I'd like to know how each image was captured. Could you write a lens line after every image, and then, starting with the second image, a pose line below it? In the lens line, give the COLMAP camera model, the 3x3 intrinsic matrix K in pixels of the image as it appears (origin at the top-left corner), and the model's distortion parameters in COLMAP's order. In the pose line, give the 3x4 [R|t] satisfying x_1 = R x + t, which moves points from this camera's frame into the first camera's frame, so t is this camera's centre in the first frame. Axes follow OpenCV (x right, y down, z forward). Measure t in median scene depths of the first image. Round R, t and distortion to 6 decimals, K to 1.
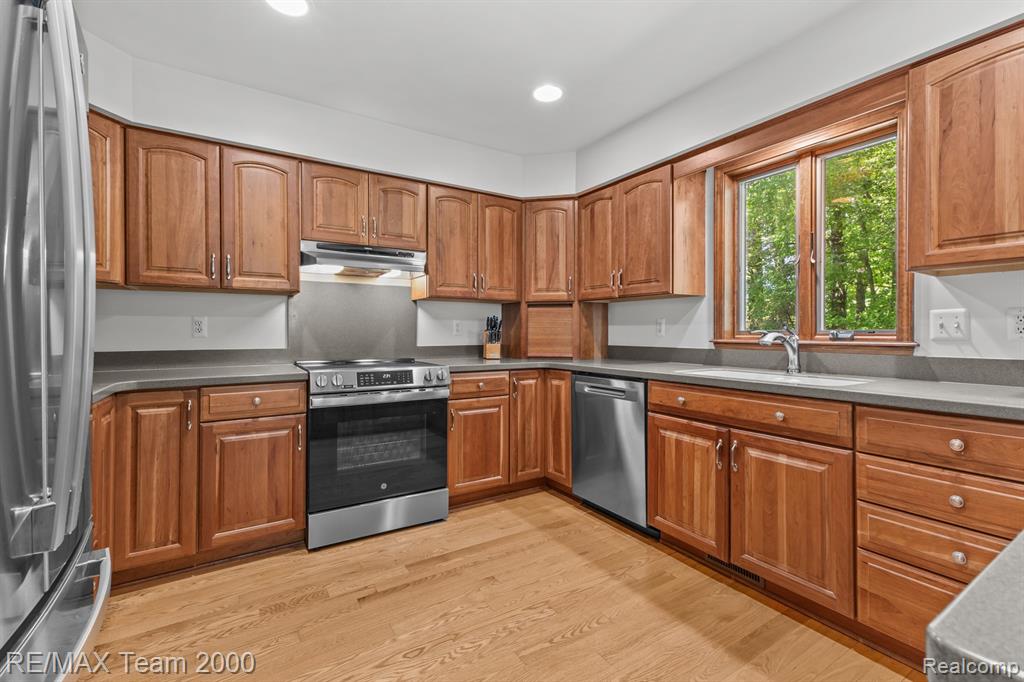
lens RADIAL K [[443.7, 0, 508.9], [0, 443.7, 330.0], [0, 0, 1]] dist [0.003243, 0.001307]
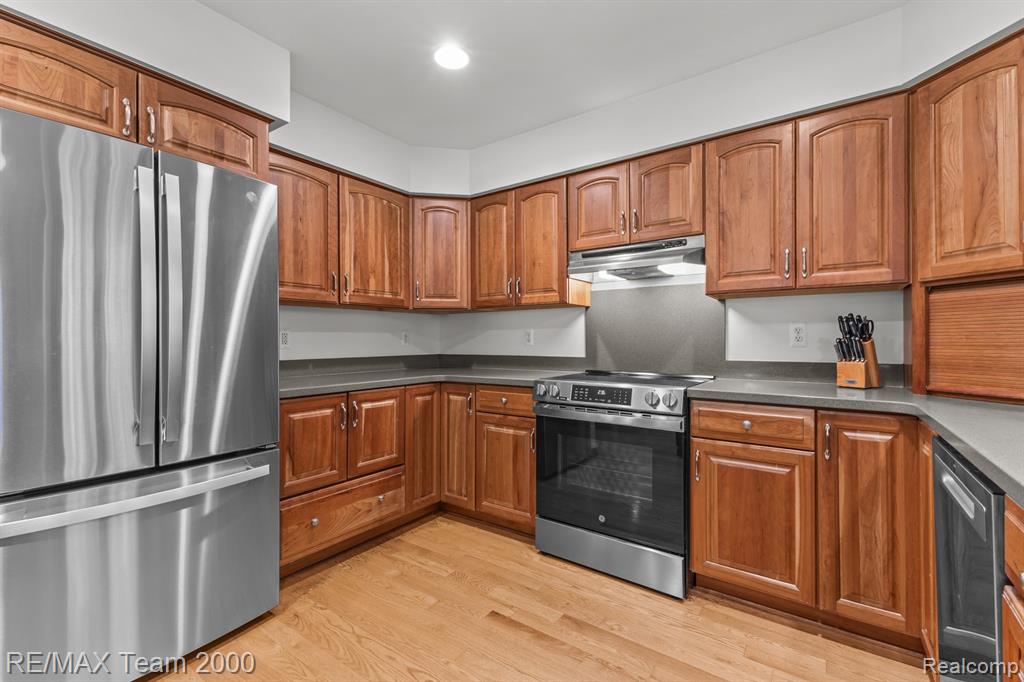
lens RADIAL K [[443.7, 0, 515.8], [0, 443.7, 338.1], [0, 0, 1]] dist [0.003243, 0.001307]
pose [[0.381686, -0.005690, -0.924274, 0.403951], [0.005991, 0.999975, -0.003682, -0.000264], [0.924273, -0.004132, 0.381711, 0.449564]]
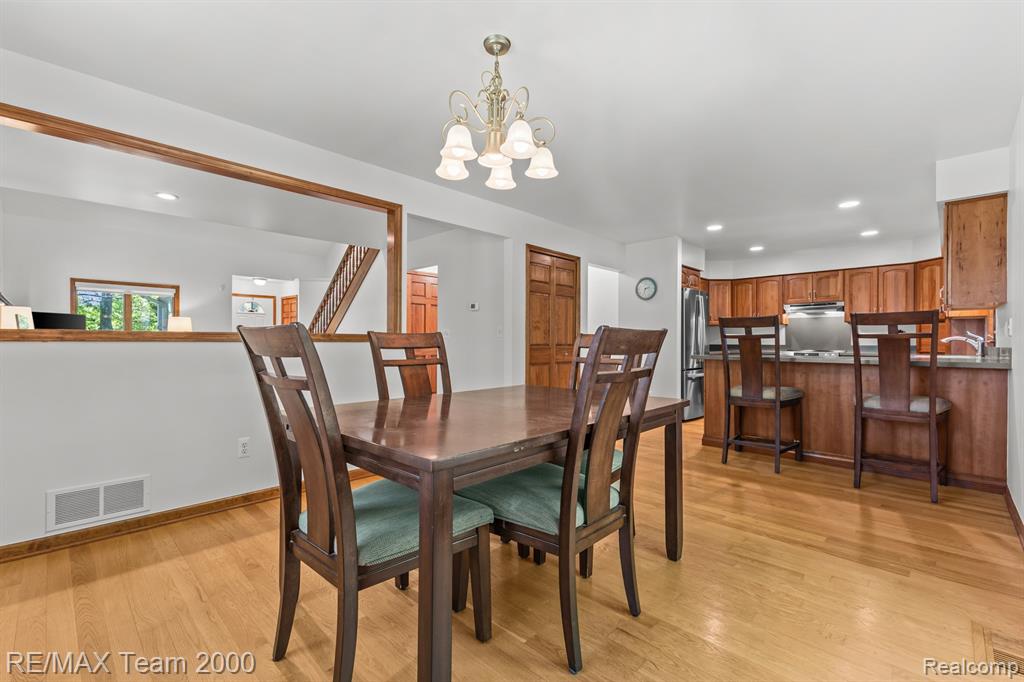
lens RADIAL K [[443.7, 0, 509.1], [0, 443.7, 342.4], [0, 0, 1]] dist [0.003243, 0.001307]
pose [[0.237932, -0.001839, -0.971280, 1.649843], [0.003670, 0.999993, -0.000994, 0.025178], [0.971275, -0.003328, 0.237937, -1.199280]]
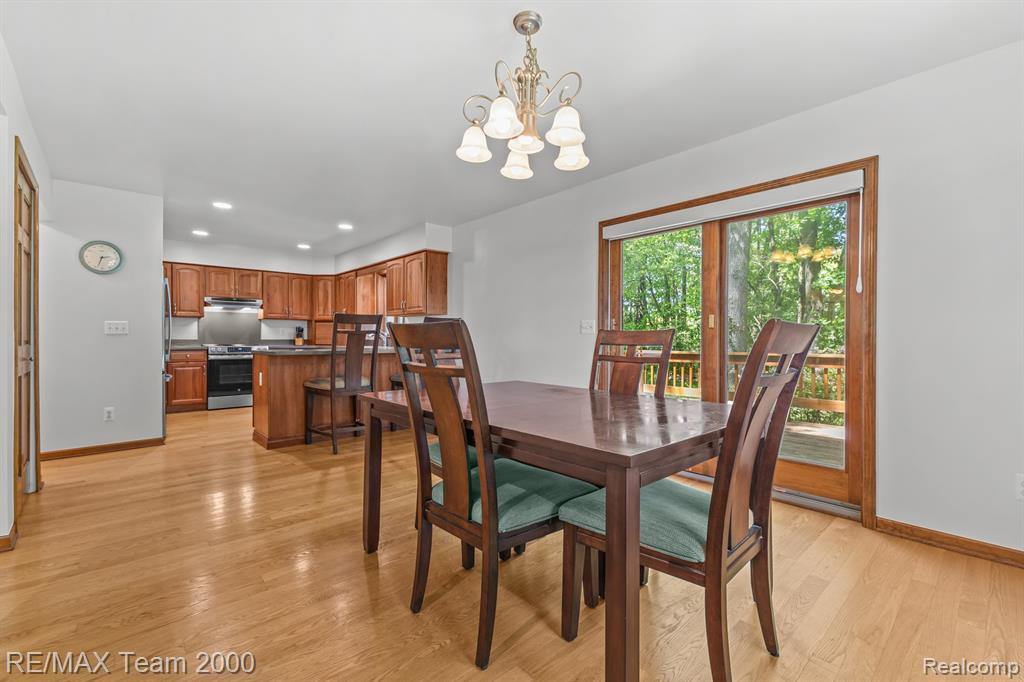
lens RADIAL K [[443.7, 0, 516.5], [0, 443.7, 340.1], [0, 0, 1]] dist [0.003243, 0.001307]
pose [[0.984036, 0.000549, 0.177969, 0.789442], [-0.001971, 0.999968, 0.007813, 0.023118], [-0.177959, -0.008039, 0.984005, -1.722069]]
